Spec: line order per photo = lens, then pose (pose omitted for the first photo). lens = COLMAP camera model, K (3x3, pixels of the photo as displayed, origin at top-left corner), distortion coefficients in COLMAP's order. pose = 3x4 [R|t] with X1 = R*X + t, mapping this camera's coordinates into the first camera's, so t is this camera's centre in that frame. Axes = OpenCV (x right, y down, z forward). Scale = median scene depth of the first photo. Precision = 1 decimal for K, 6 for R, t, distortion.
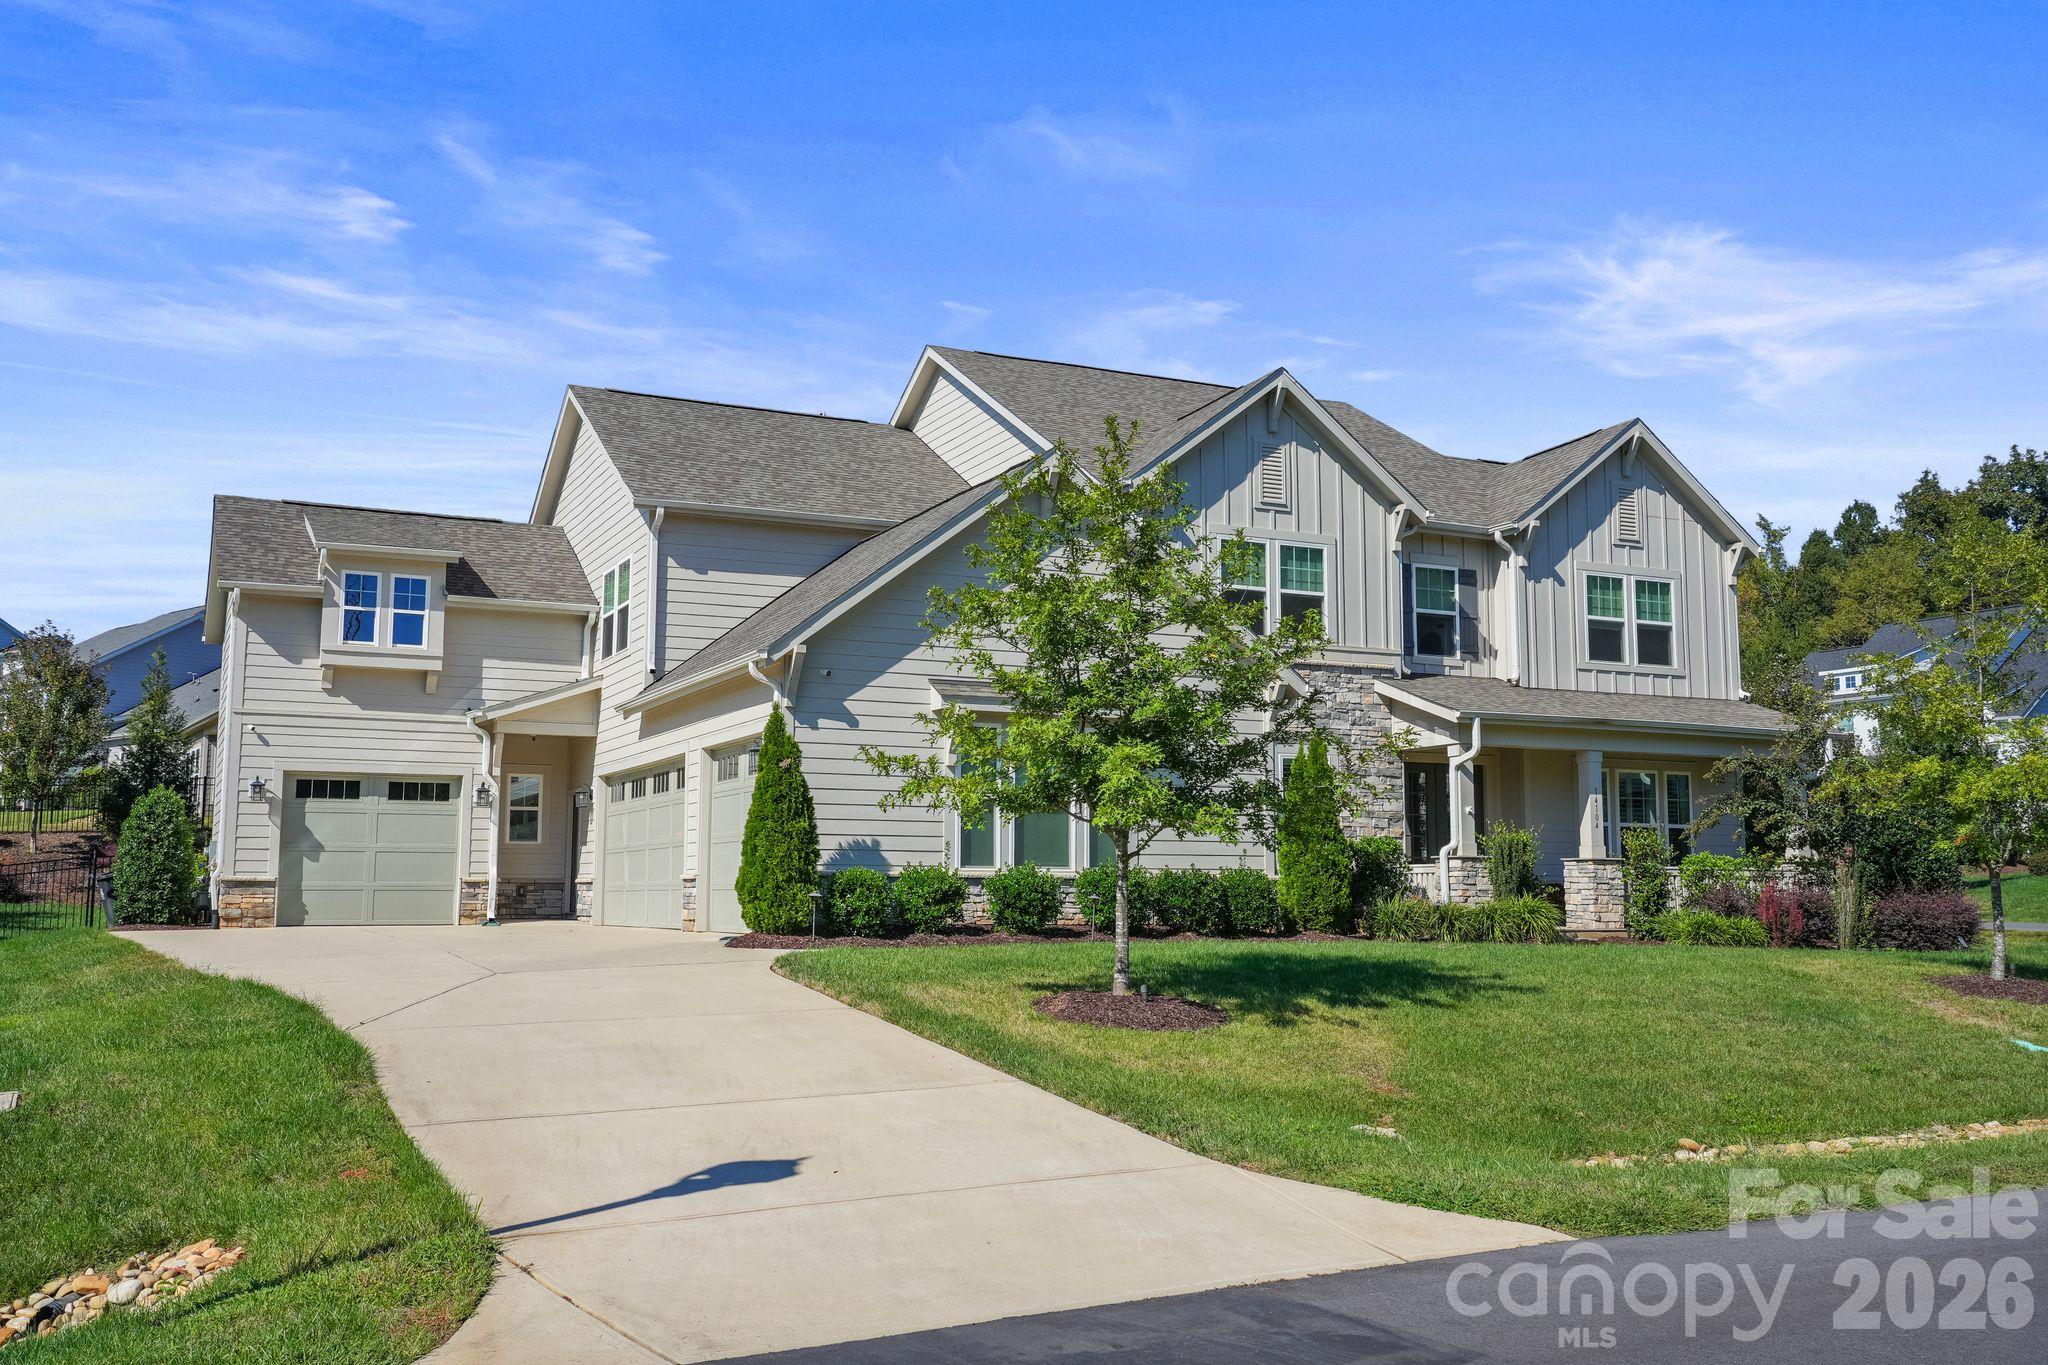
lens RADIAL K [[1800.3, 0, 973.9], [0, 1800.3, 687.7], [0, 0, 1]] dist [0.009373, 0.005560]
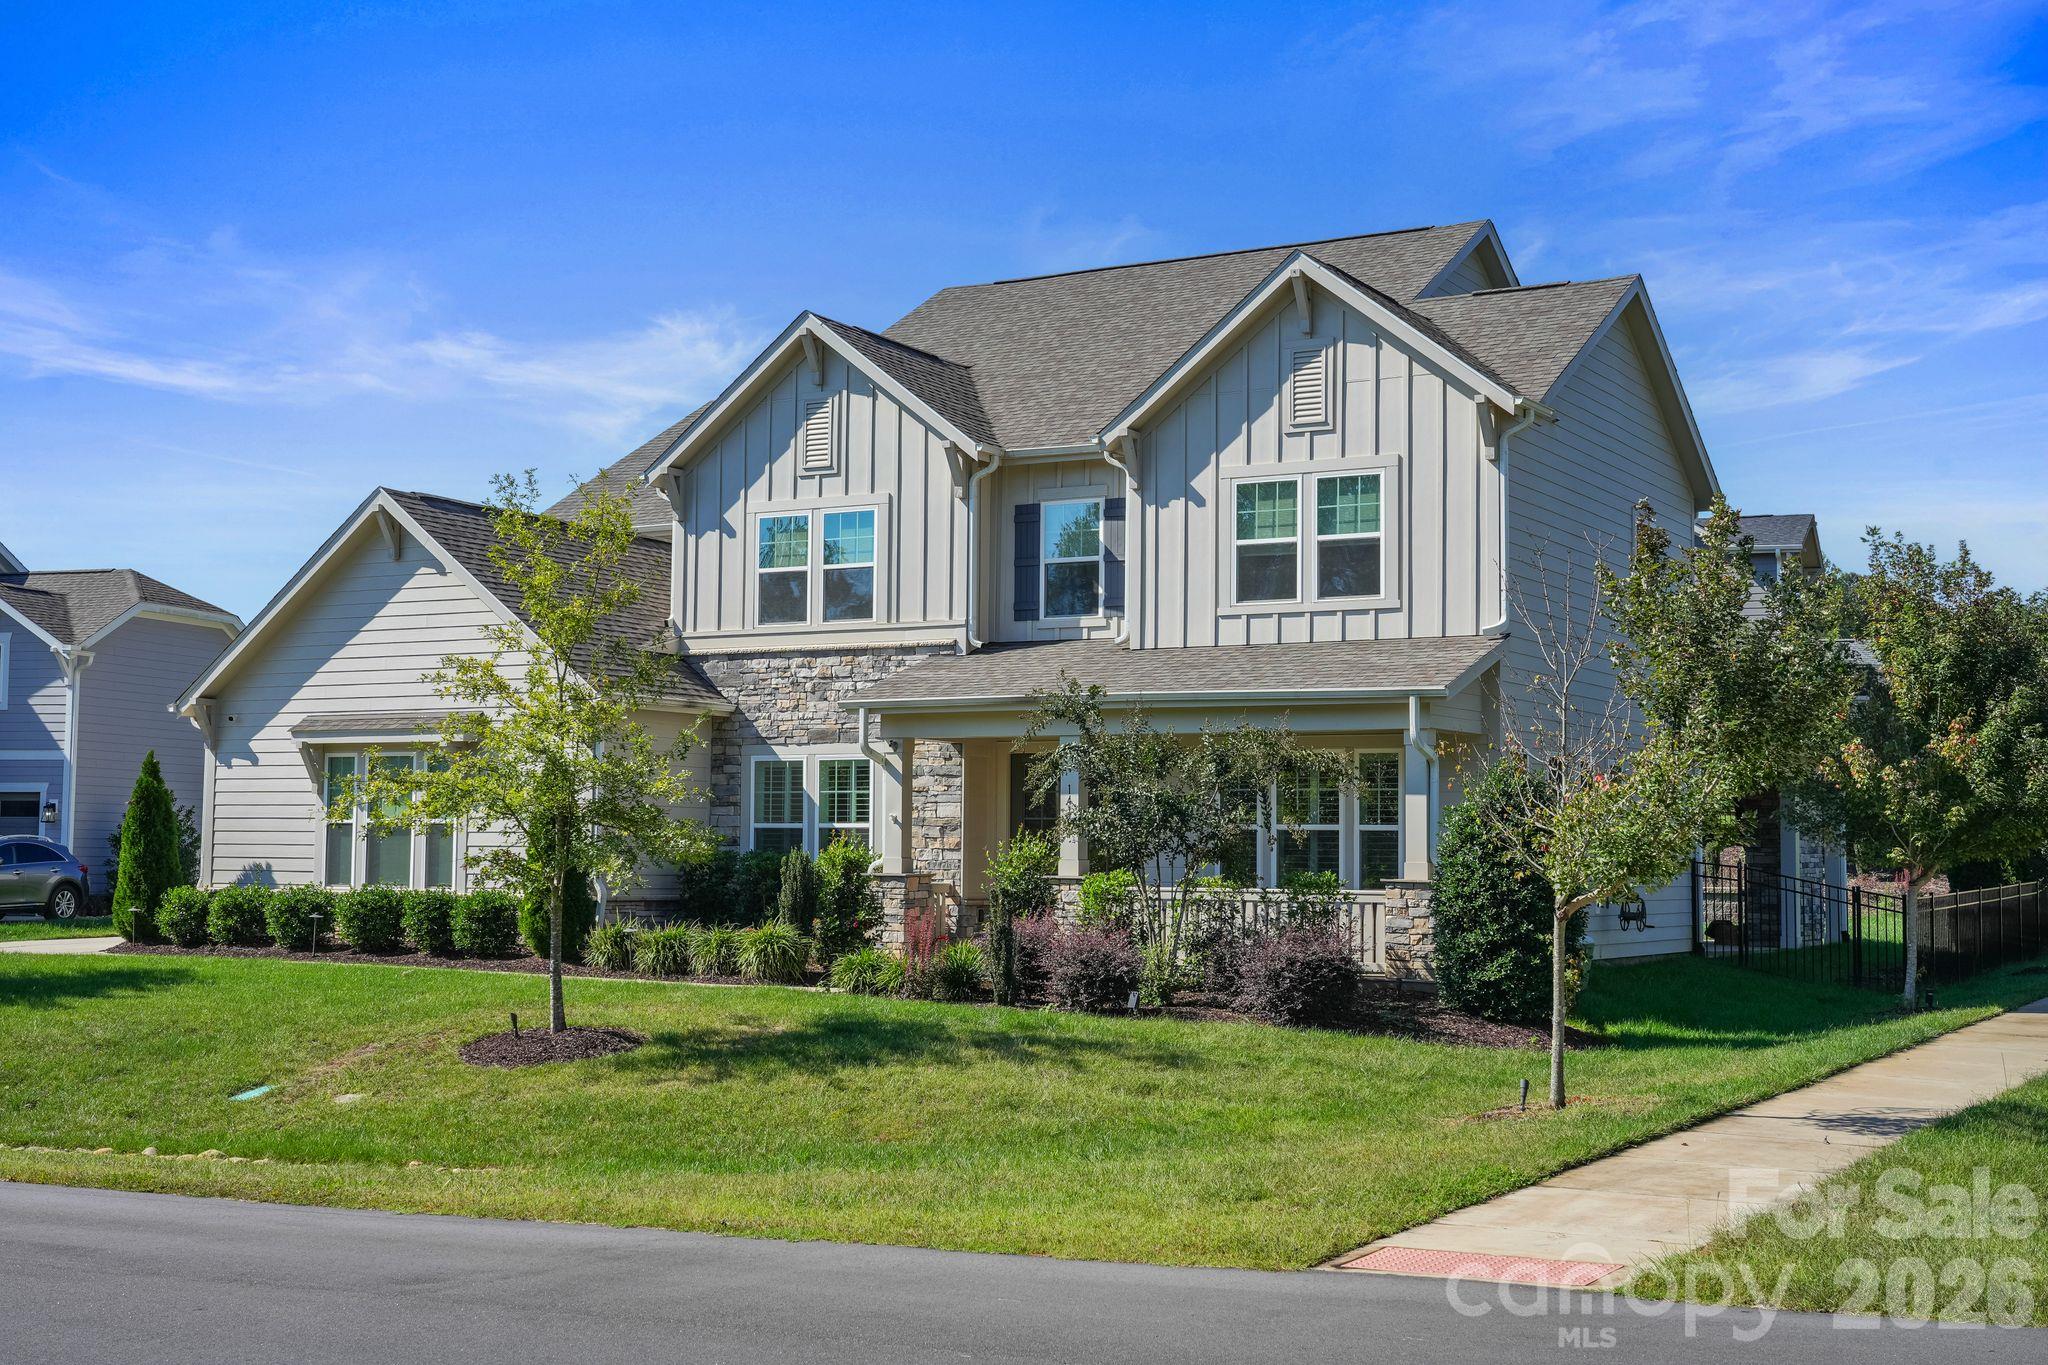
lens RADIAL K [[2562.3, 0, 1024.0], [0, 2562.3, 682.5], [0, 0, 1]] dist [0.020585, 0.016466]
pose [[0.583116, -0.056653, -0.810411, 1.141478], [0.084894, 0.996353, -0.008567, 0.018828], [0.807941, -0.063804, 0.585799, 0.323928]]
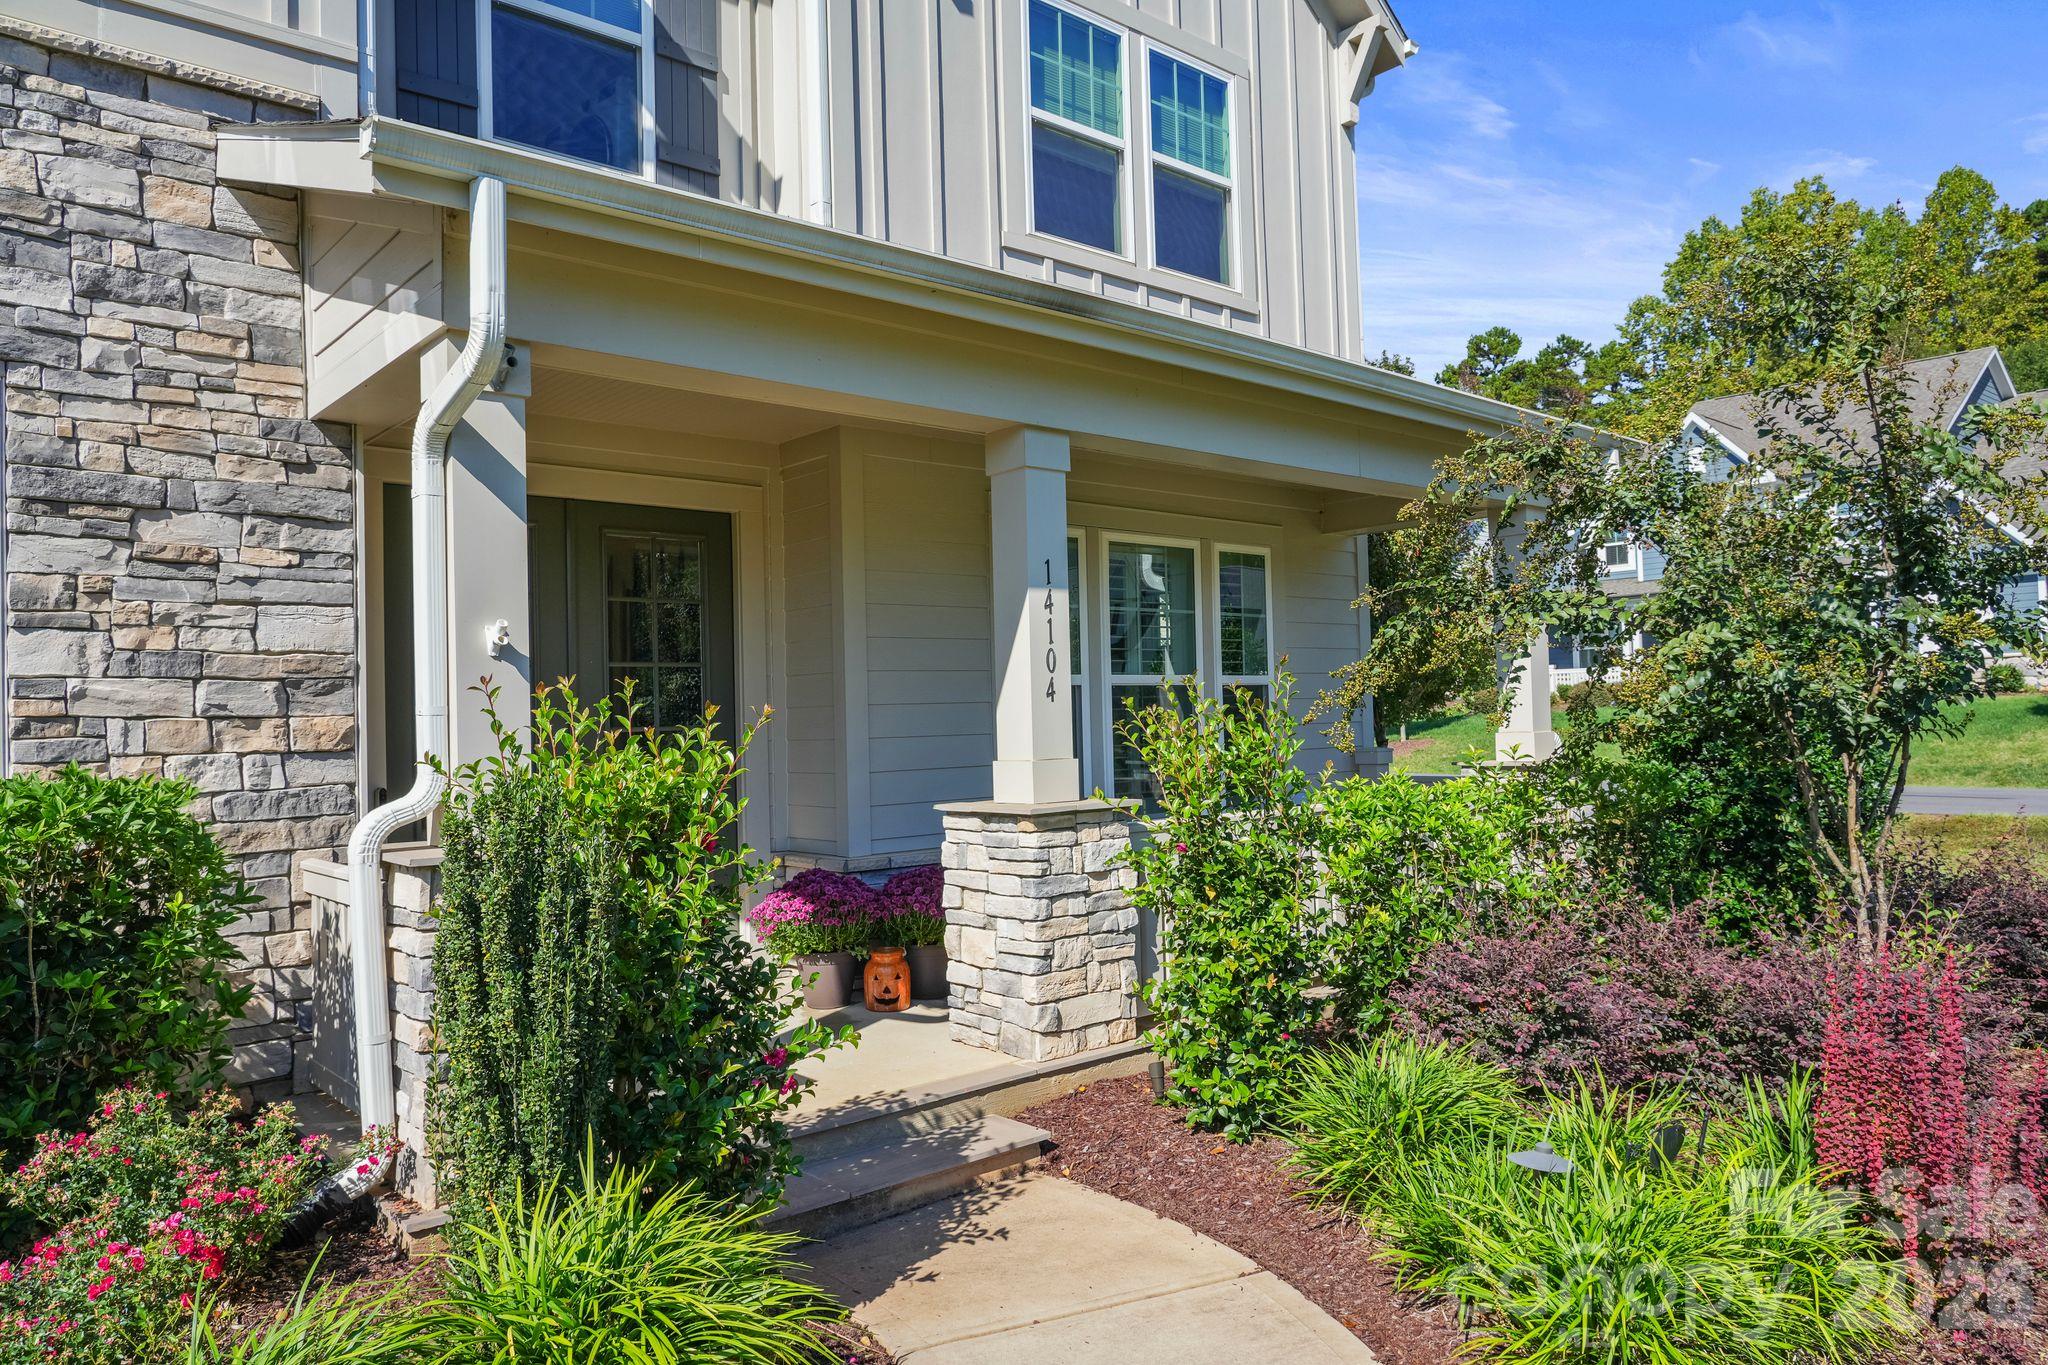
lens RADIAL K [[1334.4, 0, 965.7], [0, 1334.4, 677.0], [0, 0, 1]] dist [-0.004174, 0.003628]
pose [[0.965689, -0.021105, 0.258843, 0.259120], [0.001011, 0.996990, 0.077518, 0.054213], [-0.259700, -0.074596, 0.962804, 0.745775]]
